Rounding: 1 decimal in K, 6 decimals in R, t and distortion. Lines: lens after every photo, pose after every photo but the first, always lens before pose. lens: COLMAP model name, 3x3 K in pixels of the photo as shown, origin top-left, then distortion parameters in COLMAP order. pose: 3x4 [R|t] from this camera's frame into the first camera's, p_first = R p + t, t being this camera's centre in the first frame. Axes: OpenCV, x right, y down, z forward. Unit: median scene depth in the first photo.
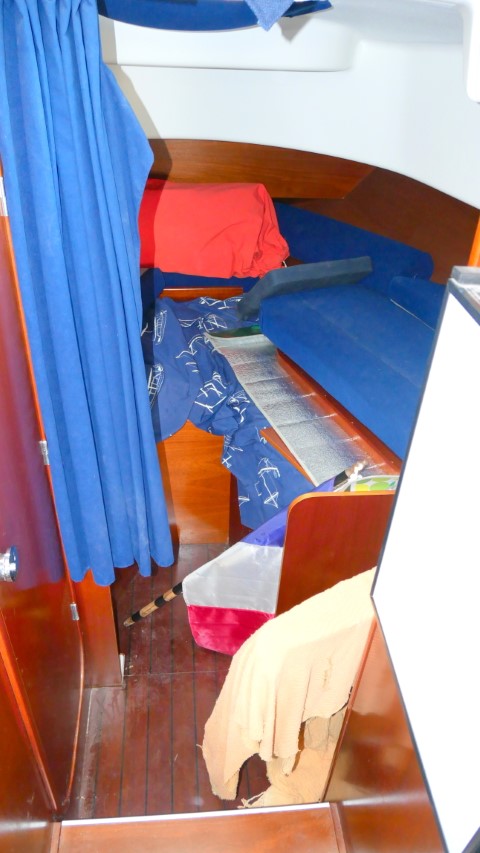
lens RADIAL K [[608.5, 0, 238.6], [0, 608.5, 426.2], [0, 0, 1]] dist [-0.060777, 0.012294]
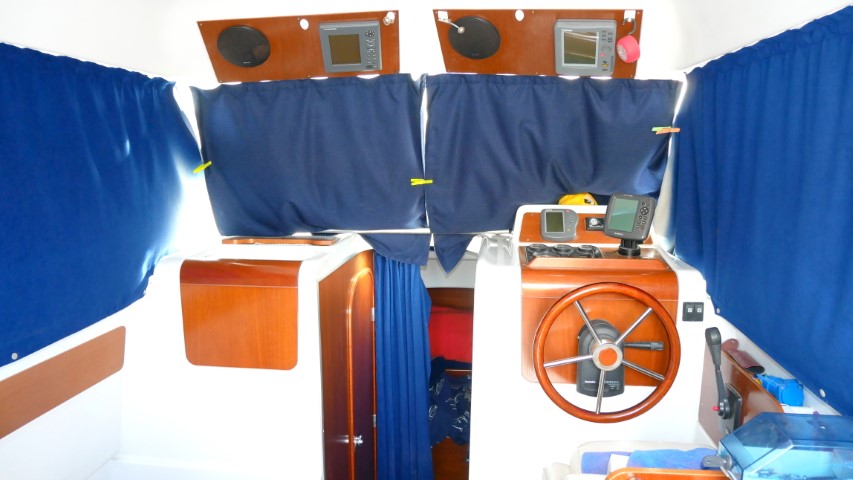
lens RADIAL K [[608.5, 0, 428.5], [0, 608.5, 232.9], [0, 0, 1]] dist [-0.060777, 0.012294]
pose [[0.980572, -0.008030, -0.195997, 0.189897], [-0.086193, 0.879900, -0.467275, 0.270008], [0.176210, 0.475091, 0.862113, -0.724036]]
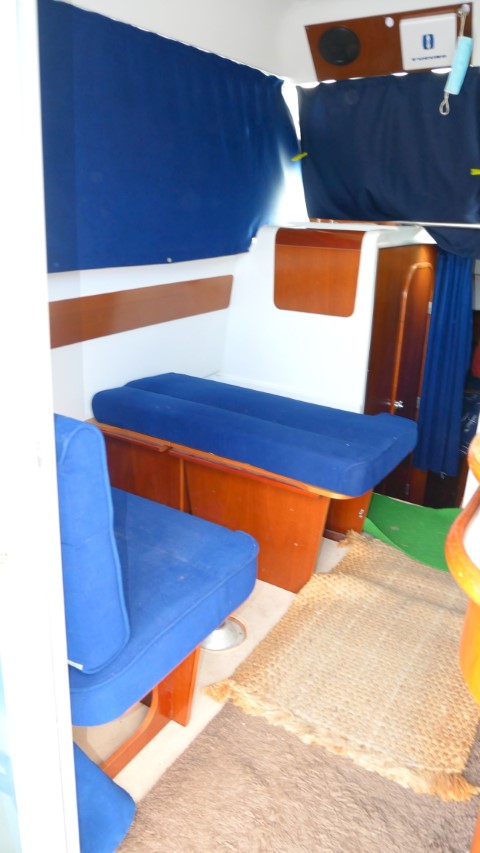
lens RADIAL K [[608.5, 0, 241.4], [0, 608.5, 430.7], [0, 0, 1]] dist [-0.060777, 0.012294]
pose [[0.791934, 0.197902, -0.577646, 0.375158], [-0.353931, 0.919664, -0.170150, 0.530813], [0.497567, 0.339195, 0.798357, -0.852471]]
